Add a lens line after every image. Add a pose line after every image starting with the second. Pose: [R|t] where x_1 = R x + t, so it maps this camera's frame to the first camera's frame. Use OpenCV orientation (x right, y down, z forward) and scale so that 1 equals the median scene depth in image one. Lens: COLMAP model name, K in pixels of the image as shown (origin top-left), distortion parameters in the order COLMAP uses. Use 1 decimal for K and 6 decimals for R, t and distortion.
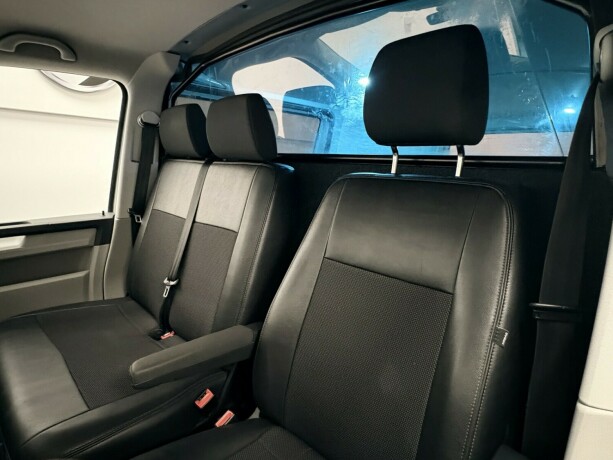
lens RADIAL K [[352.6, 0, 306.5], [0, 352.6, 230.0], [0, 0, 1]] dist [0.002909, 0.000503]
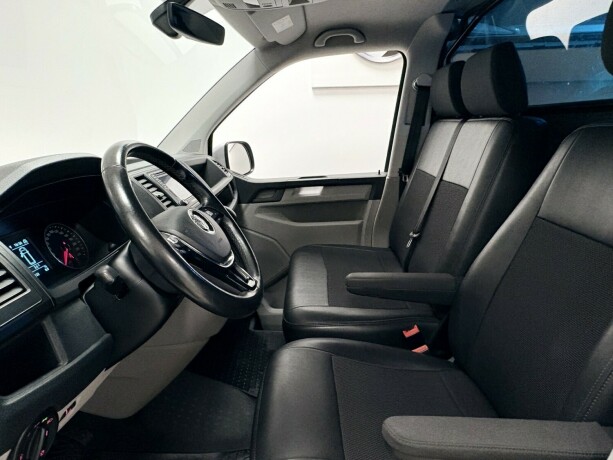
lens RADIAL K [[403.6, 0, 293.1], [0, 403.6, 232.3], [0, 0, 1]] dist [-0.005500, -0.004607]
pose [[0.679471, 0.131600, -0.721803, 0.217219], [-0.081161, 0.991227, 0.104321, 0.034363], [0.729199, -0.012301, 0.684191, -0.103720]]
